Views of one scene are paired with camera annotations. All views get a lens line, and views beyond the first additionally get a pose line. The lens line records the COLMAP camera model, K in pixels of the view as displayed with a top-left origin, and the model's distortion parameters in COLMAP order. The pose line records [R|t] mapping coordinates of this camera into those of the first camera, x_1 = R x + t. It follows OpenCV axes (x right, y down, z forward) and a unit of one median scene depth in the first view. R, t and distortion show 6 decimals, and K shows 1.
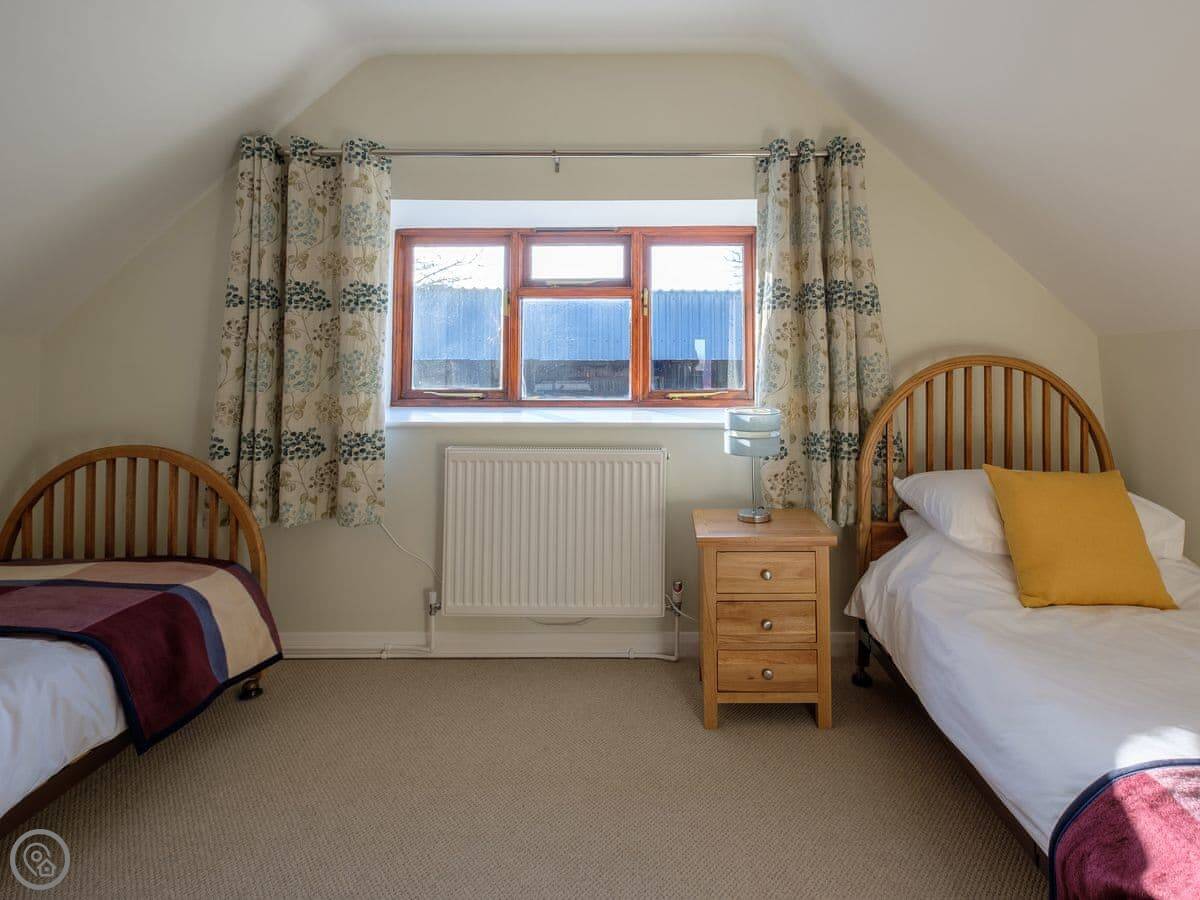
lens RADIAL K [[576.7, 0, 600.0], [0, 576.7, 450.0], [0, 0, 1]] dist [-0.003784, -0.000088]
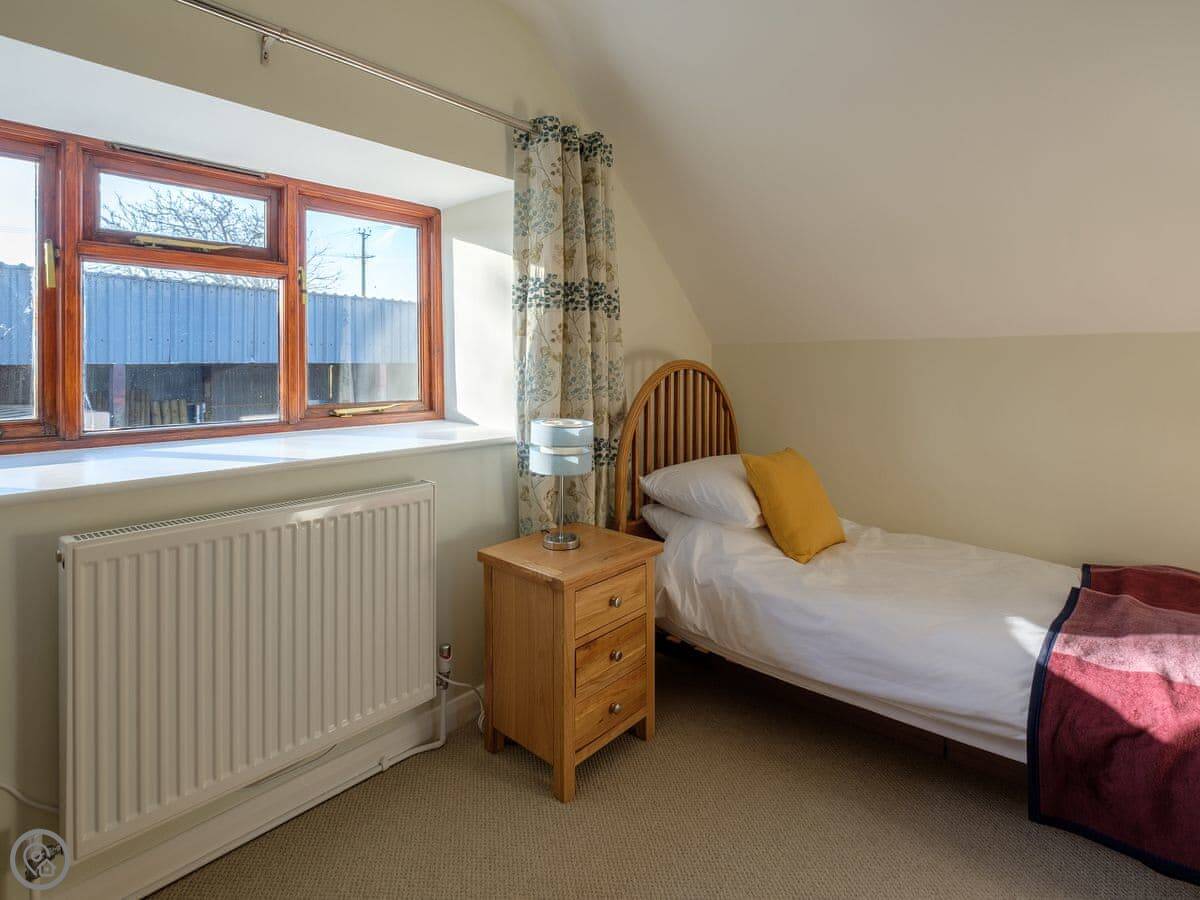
lens RADIAL K [[607.1, 0, 584.3], [0, 607.1, 453.6], [0, 0, 1]] dist [-0.004797, -0.000507]
pose [[0.675384, -0.110139, 0.729195, -0.368130], [0.116131, 0.992332, 0.042323, -0.053372], [-0.728265, 0.056098, 0.682996, 0.328853]]
